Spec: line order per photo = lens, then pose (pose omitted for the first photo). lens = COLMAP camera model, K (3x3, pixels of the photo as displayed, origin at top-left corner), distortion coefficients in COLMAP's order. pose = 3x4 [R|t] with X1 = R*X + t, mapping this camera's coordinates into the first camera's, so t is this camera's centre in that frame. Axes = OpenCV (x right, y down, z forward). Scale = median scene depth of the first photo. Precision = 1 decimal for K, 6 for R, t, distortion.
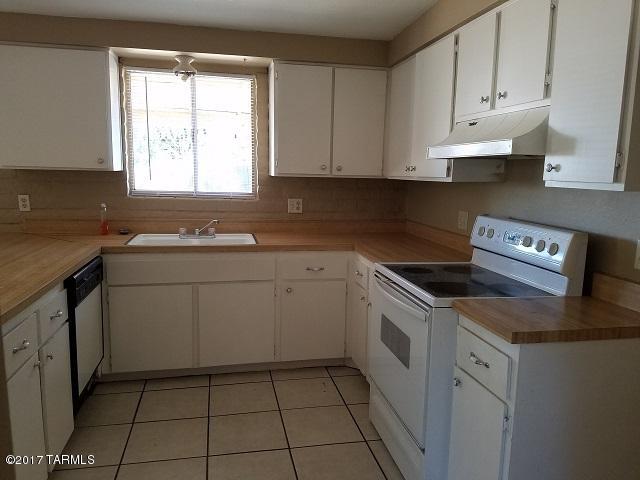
lens RADIAL K [[494.1, 0, 319.6], [0, 494.1, 252.4], [0, 0, 1]] dist [-0.001251, -0.005212]
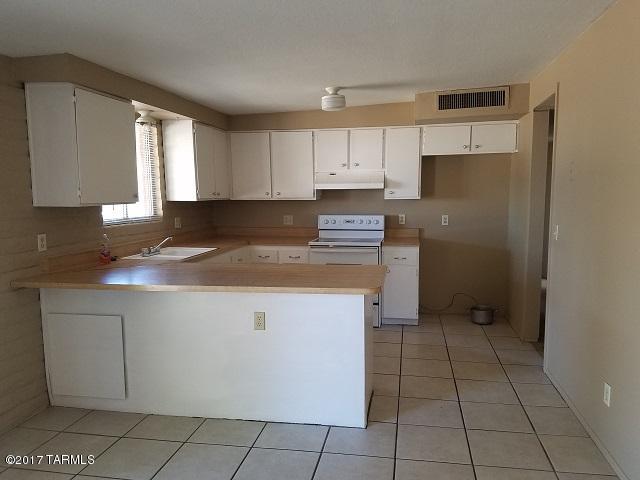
lens RADIAL K [[494.1, 0, 319.6], [0, 494.1, 252.4], [0, 0, 1]] dist [-0.001251, -0.005212]
pose [[0.366173, -0.142147, 0.919626, -1.275356], [0.161557, 0.982967, 0.087609, -0.078714], [-0.916415, 0.116492, 0.382901, 0.155899]]
